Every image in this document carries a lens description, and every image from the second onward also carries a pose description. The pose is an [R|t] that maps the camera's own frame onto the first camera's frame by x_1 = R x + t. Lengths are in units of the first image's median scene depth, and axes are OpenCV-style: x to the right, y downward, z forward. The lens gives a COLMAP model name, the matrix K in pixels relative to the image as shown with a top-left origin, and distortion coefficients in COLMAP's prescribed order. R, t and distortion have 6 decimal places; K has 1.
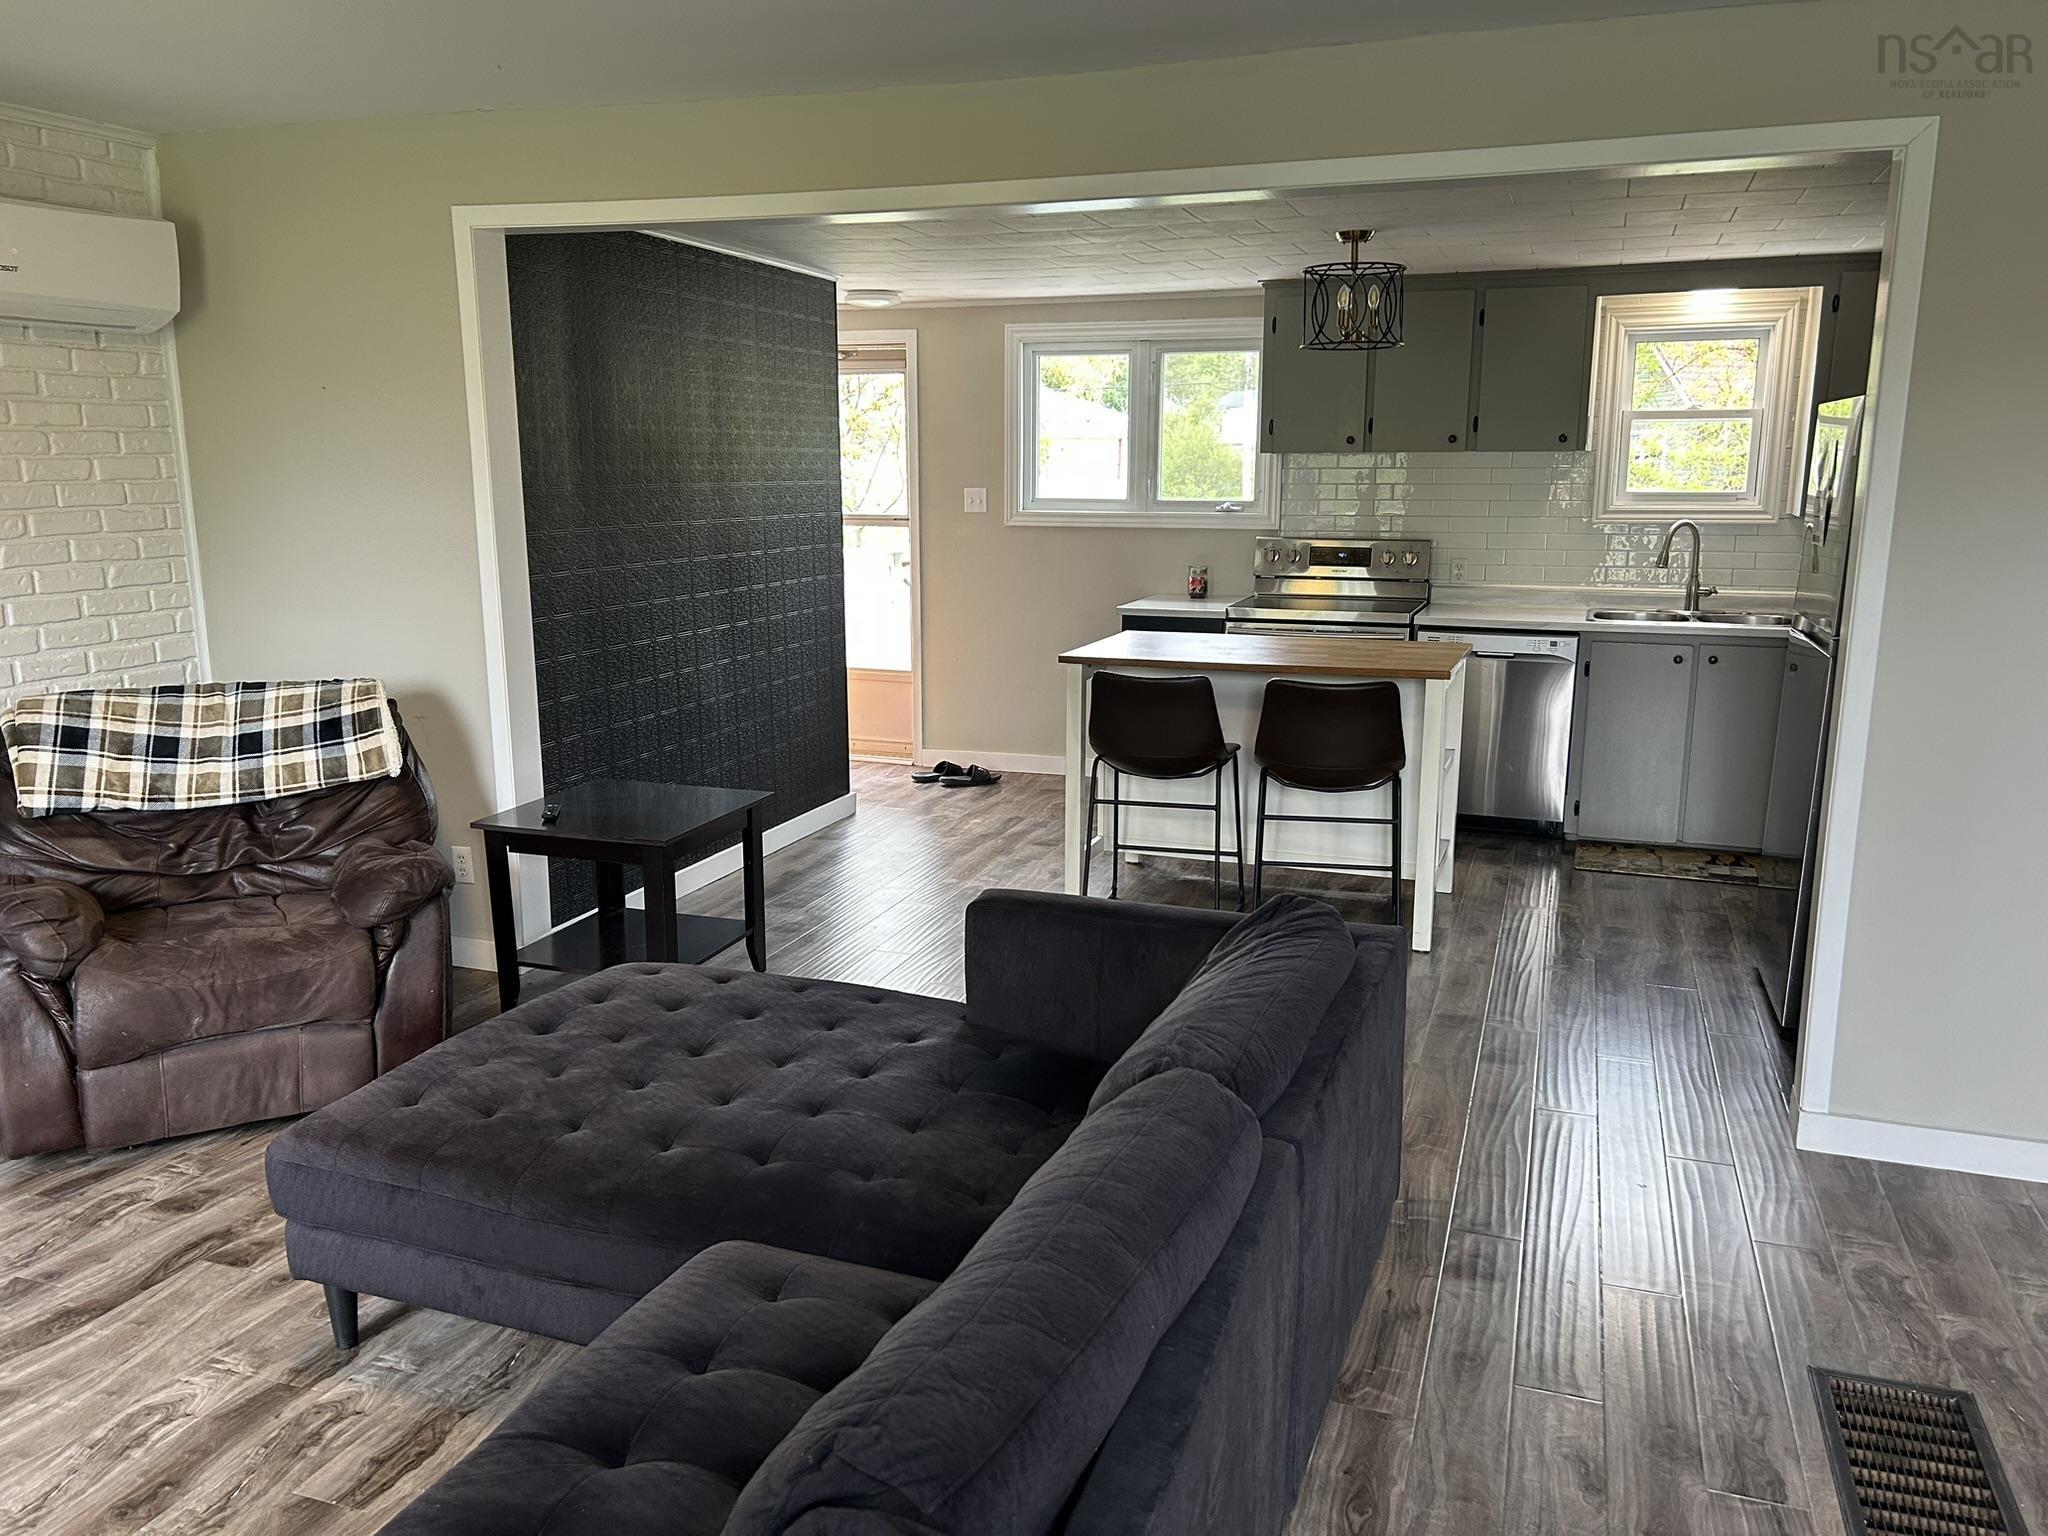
lens RADIAL K [[1536.5, 0, 1037.0], [0, 1536.5, 774.2], [0, 0, 1]] dist [0.069671, -0.081374]
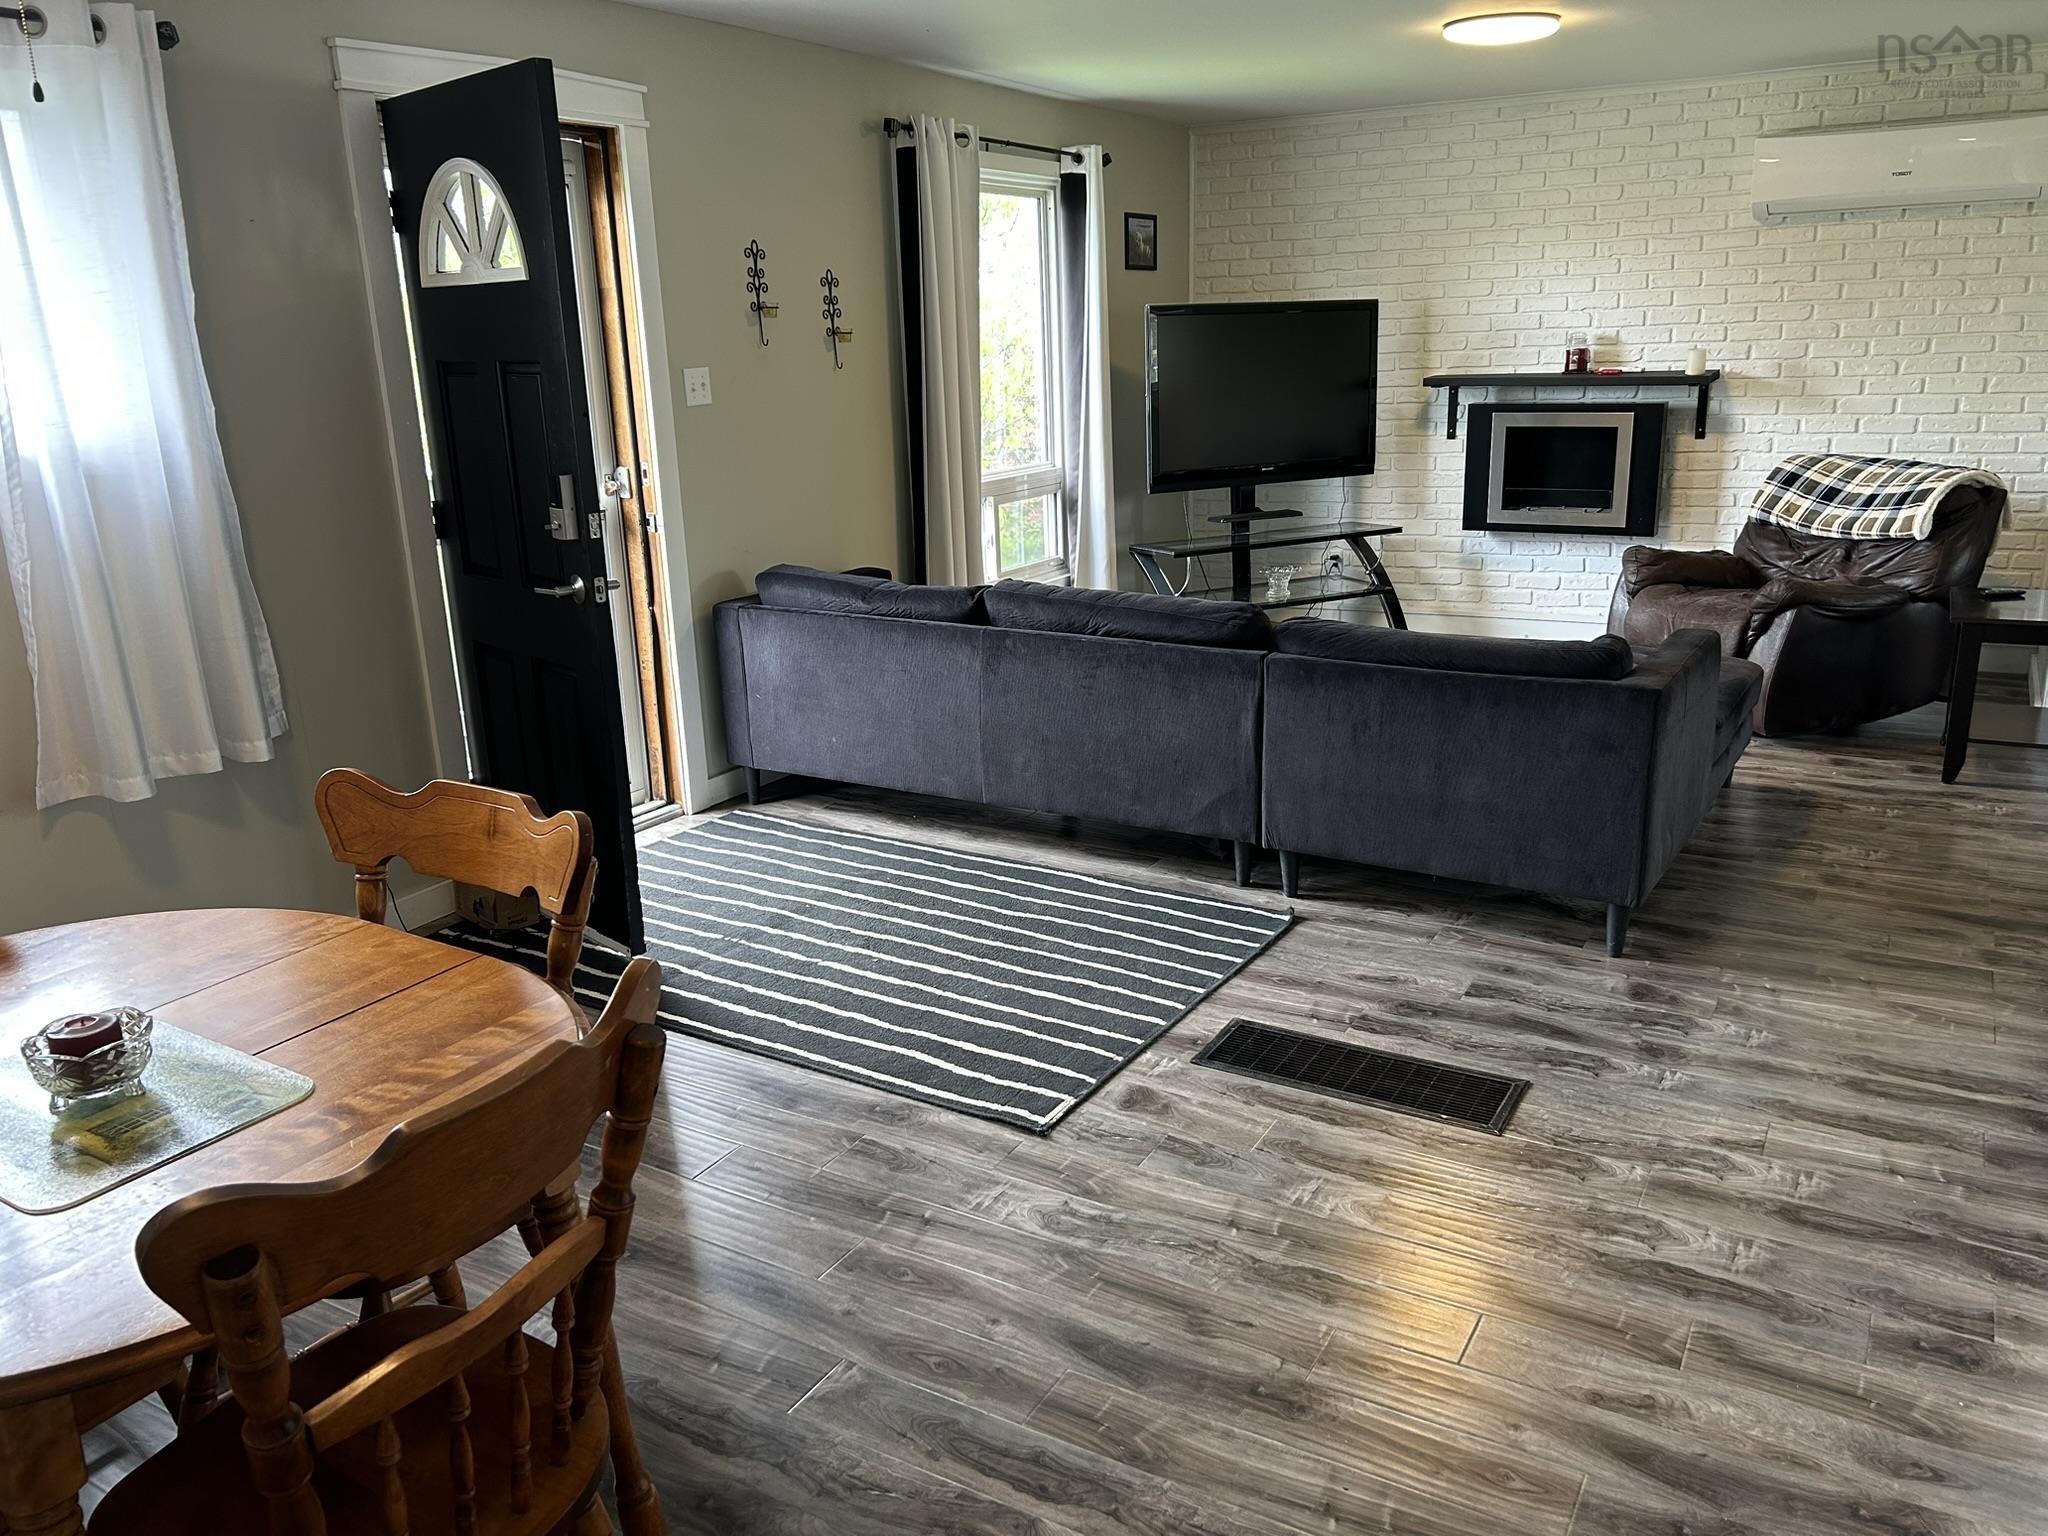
lens RADIAL K [[1536.5, 0, 1030.4], [0, 1536.5, 768.9], [0, 0, 1]] dist [0.069671, -0.081374]
pose [[-0.192626, 0.275793, -0.941718, 0.989420], [-0.166907, 0.936498, 0.308405, -0.093849], [0.966973, 0.216586, -0.134363, 0.443641]]
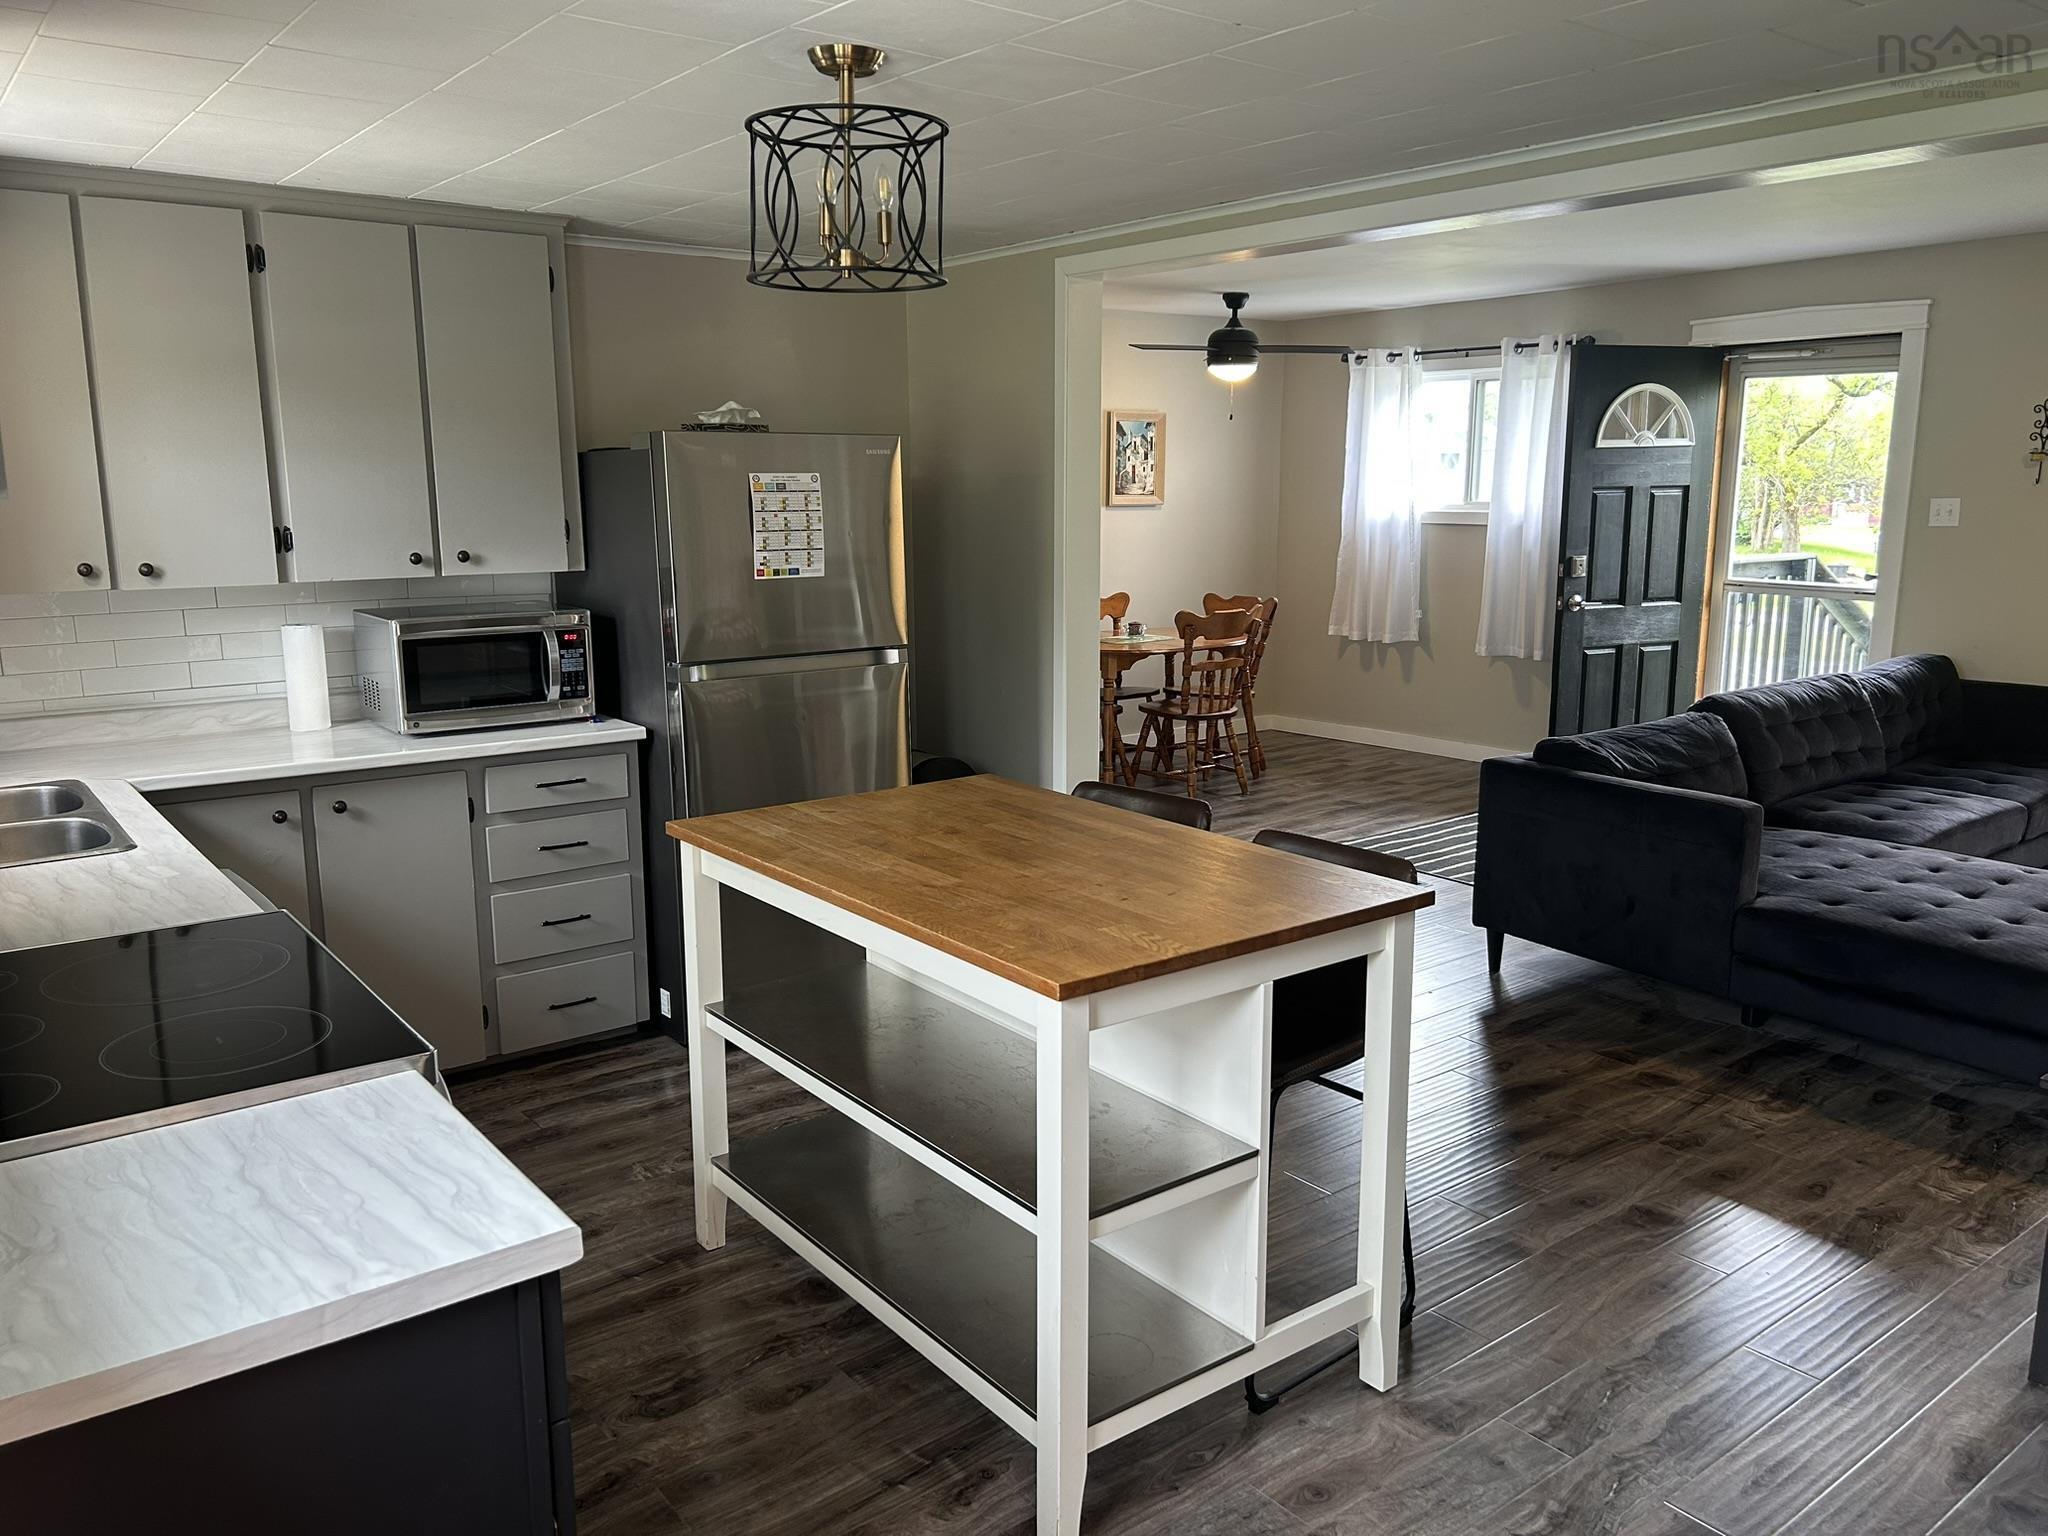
lens RADIAL K [[1536.5, 0, 1027.1], [0, 1536.5, 765.5], [0, 0, 1]] dist [0.069671, -0.081374]
pose [[-0.841279, -0.101638, 0.530961, -0.156192], [0.109153, 0.930002, 0.350972, -0.351728], [-0.529467, 0.353221, -0.771297, 1.656815]]
